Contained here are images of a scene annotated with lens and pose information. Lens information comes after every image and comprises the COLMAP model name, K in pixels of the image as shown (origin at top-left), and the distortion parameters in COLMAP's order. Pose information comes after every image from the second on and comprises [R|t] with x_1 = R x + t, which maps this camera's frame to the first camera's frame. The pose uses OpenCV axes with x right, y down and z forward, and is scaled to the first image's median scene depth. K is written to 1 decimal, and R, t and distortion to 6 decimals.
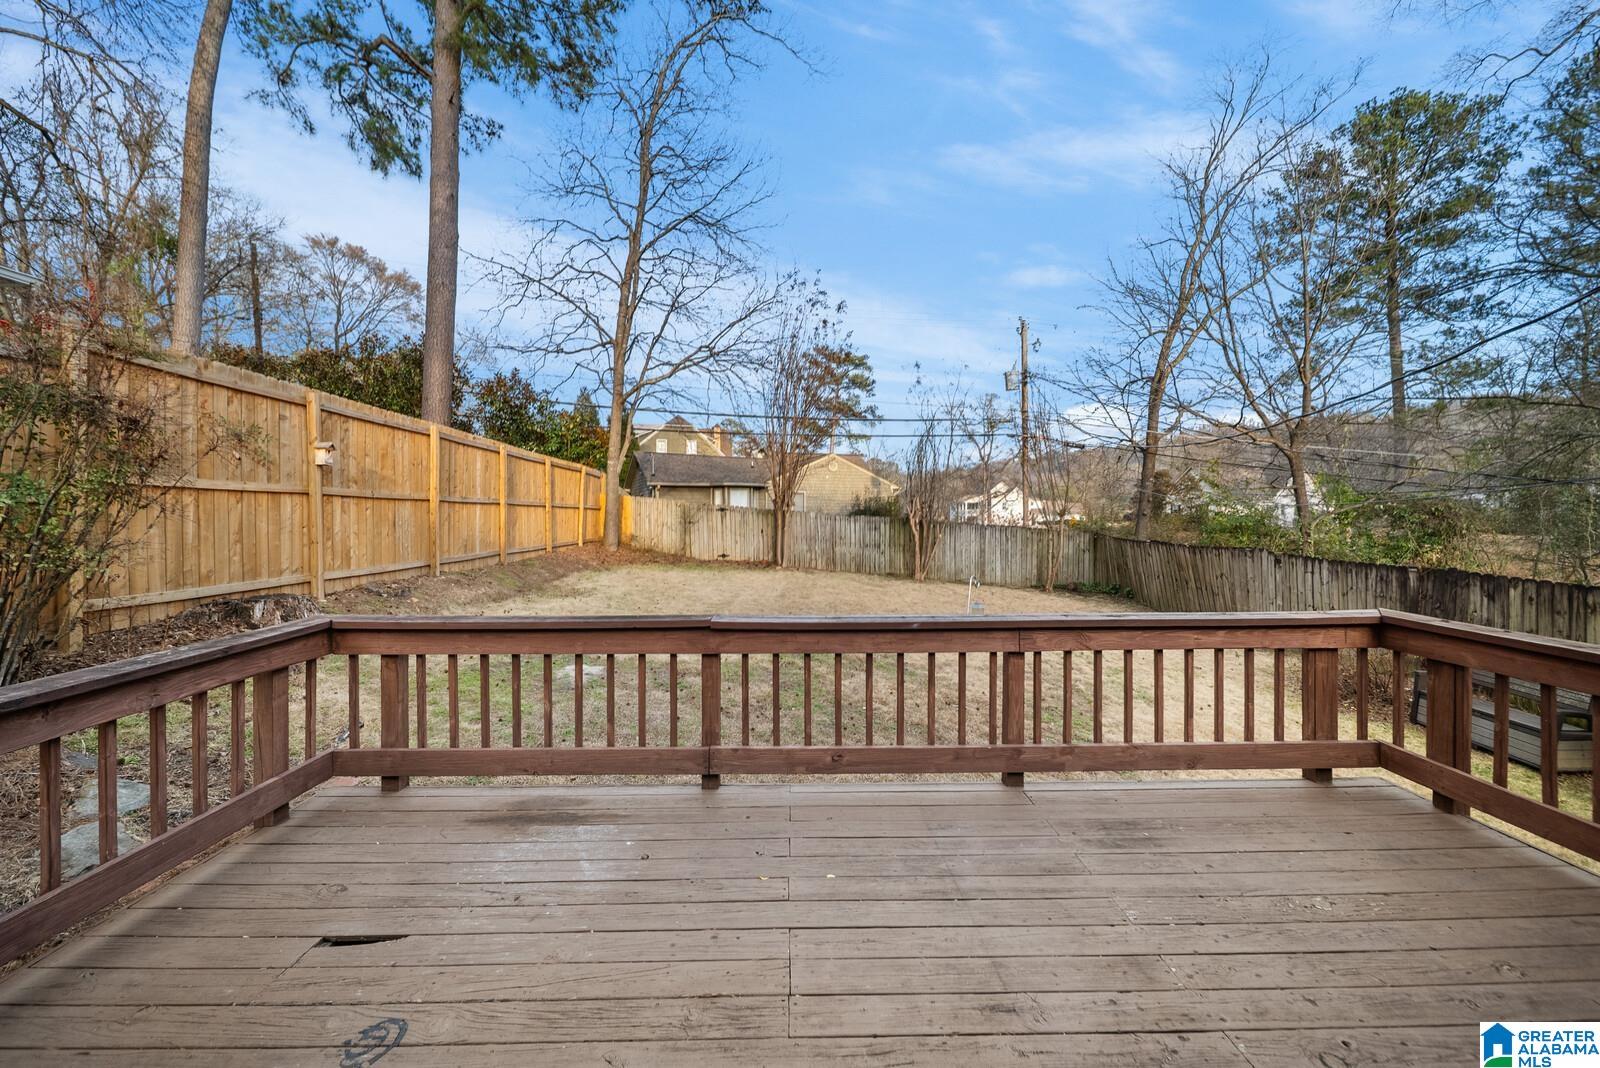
lens RADIAL K [[581.1, 0, 795.6], [0, 581.1, 514.2], [0, 0, 1]] dist [-0.002232, -0.000417]
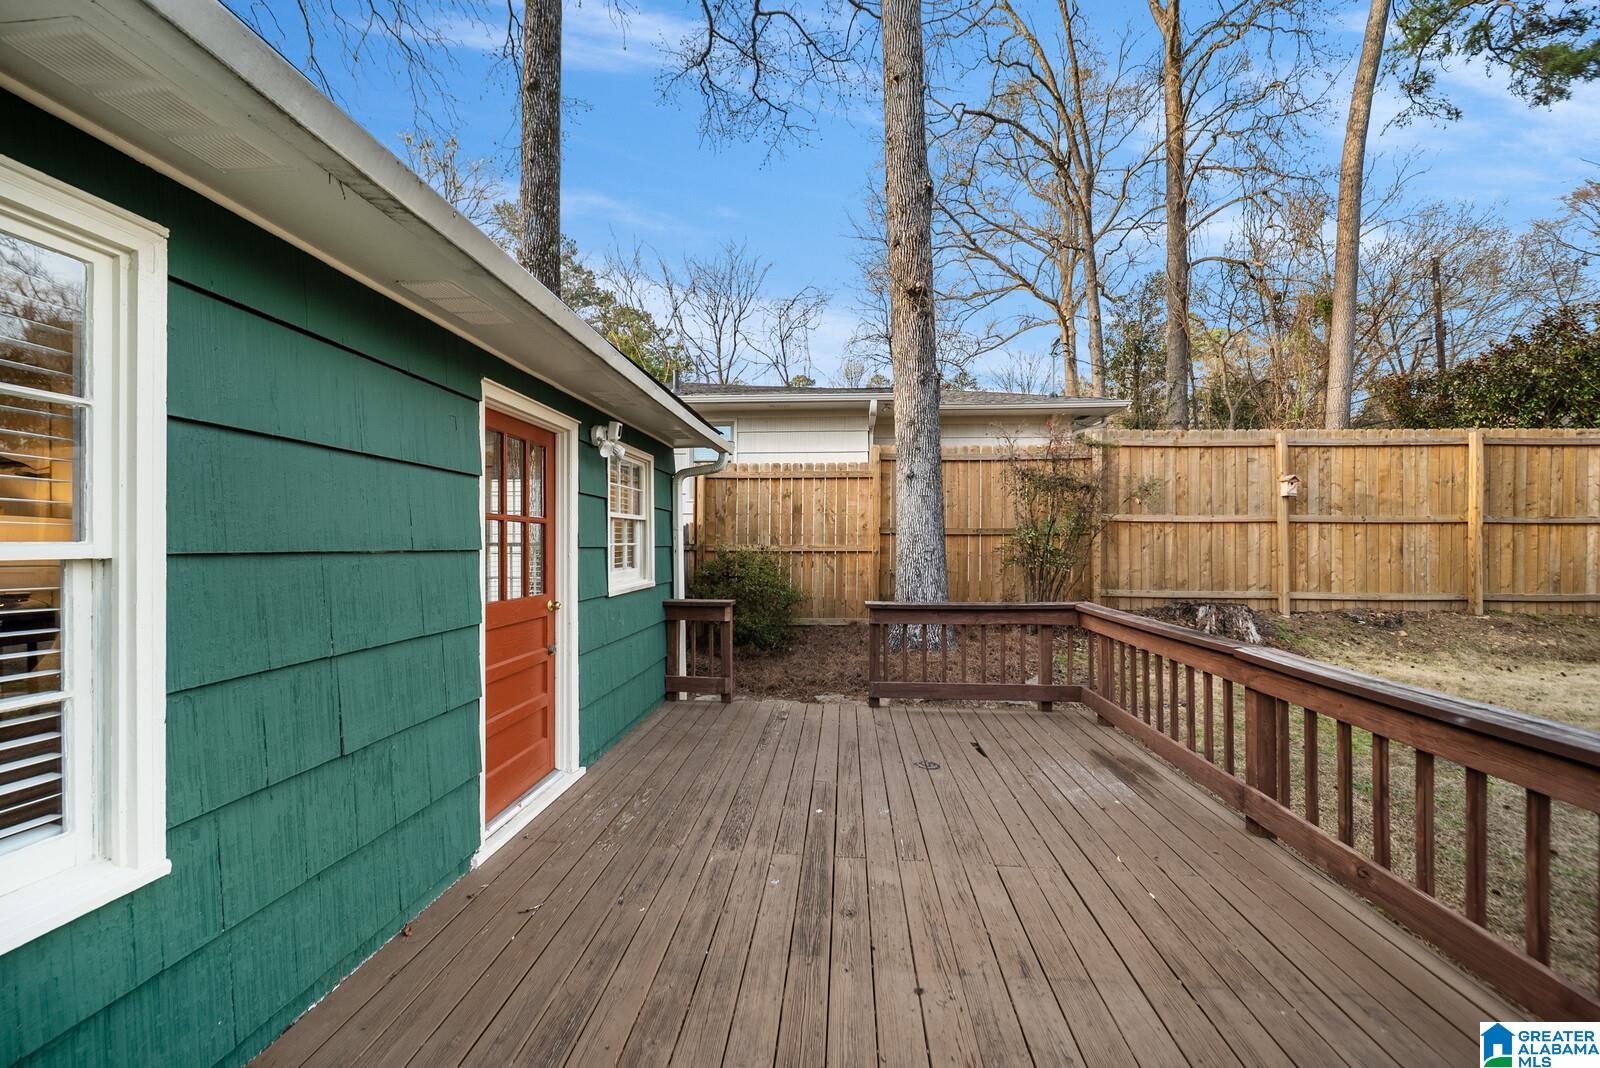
lens RADIAL K [[575.5, 0, 800.0], [0, 575.5, 534.0], [0, 0, 1]] dist [-0.000194, -0.000027]
pose [[-0.095608, -0.012918, -0.995335, 0.269039], [0.000809, 0.999914, -0.013055, 0.001887], [0.995419, -0.002054, -0.095589, 0.117076]]
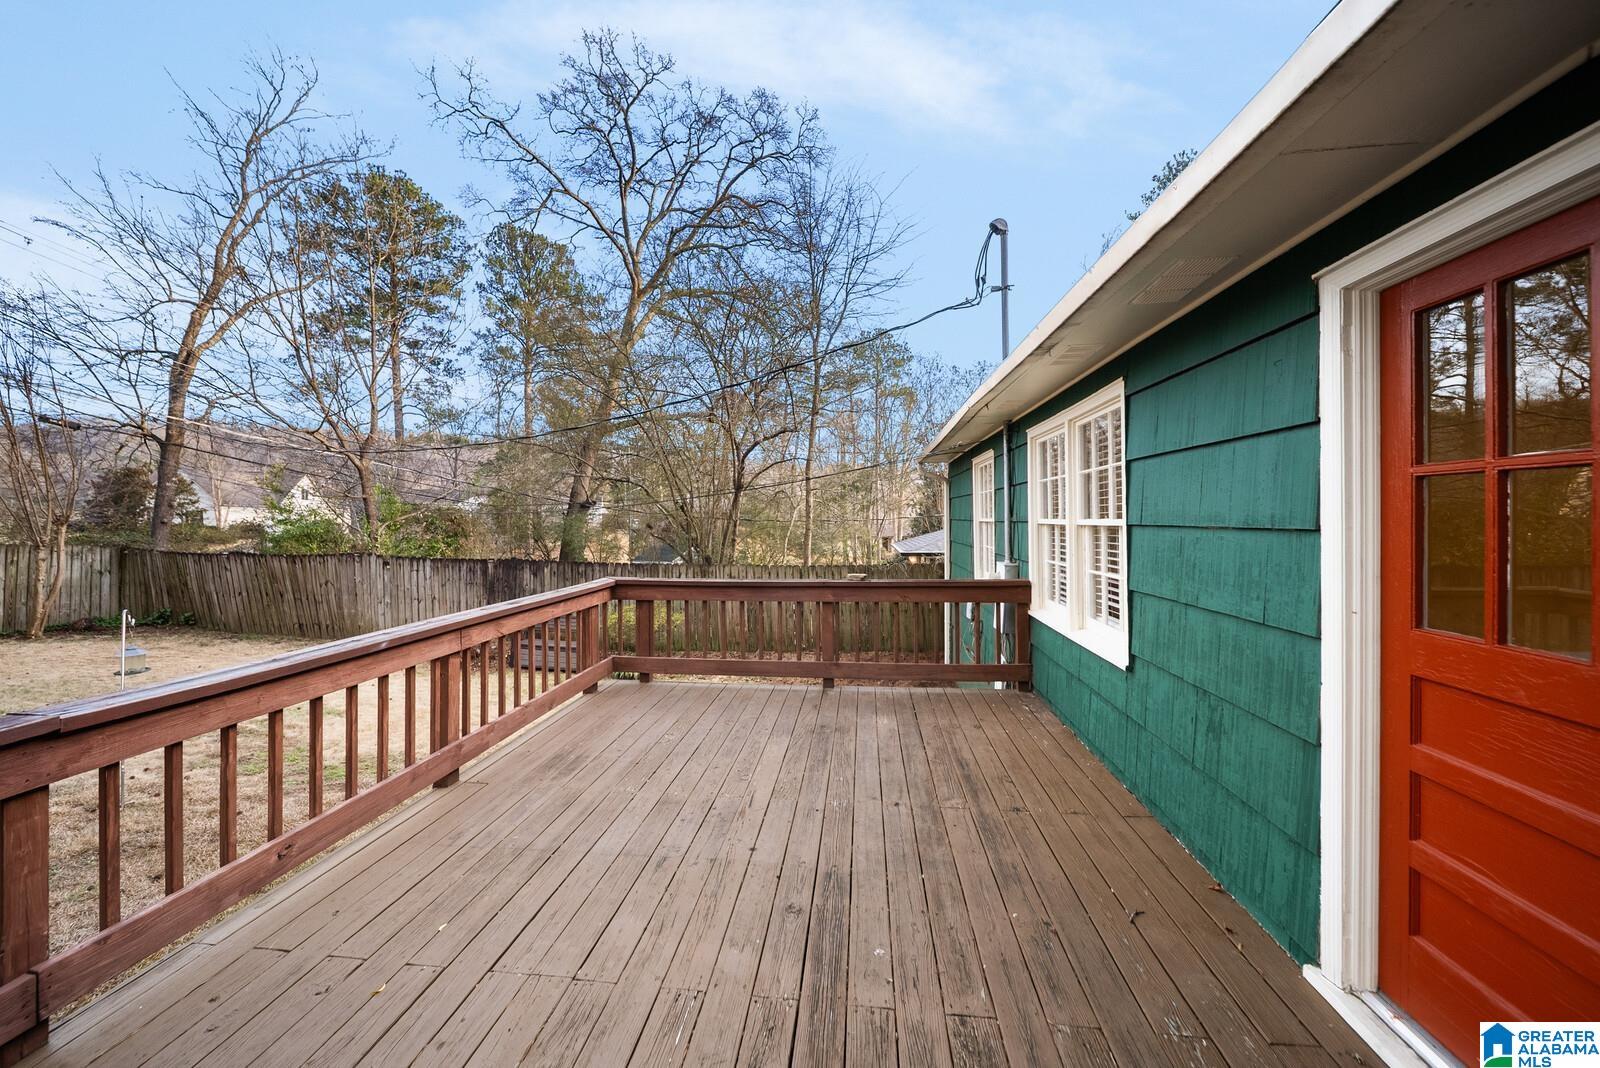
lens RADIAL K [[581.1, 0, 795.6], [0, 581.1, 514.2], [0, 0, 1]] dist [-0.002232, -0.000417]
pose [[0.130805, 0.010112, 0.991356, -0.180127], [0.003680, 0.999936, -0.010685, 0.001907], [-0.991401, 0.005046, 0.130760, 0.084008]]
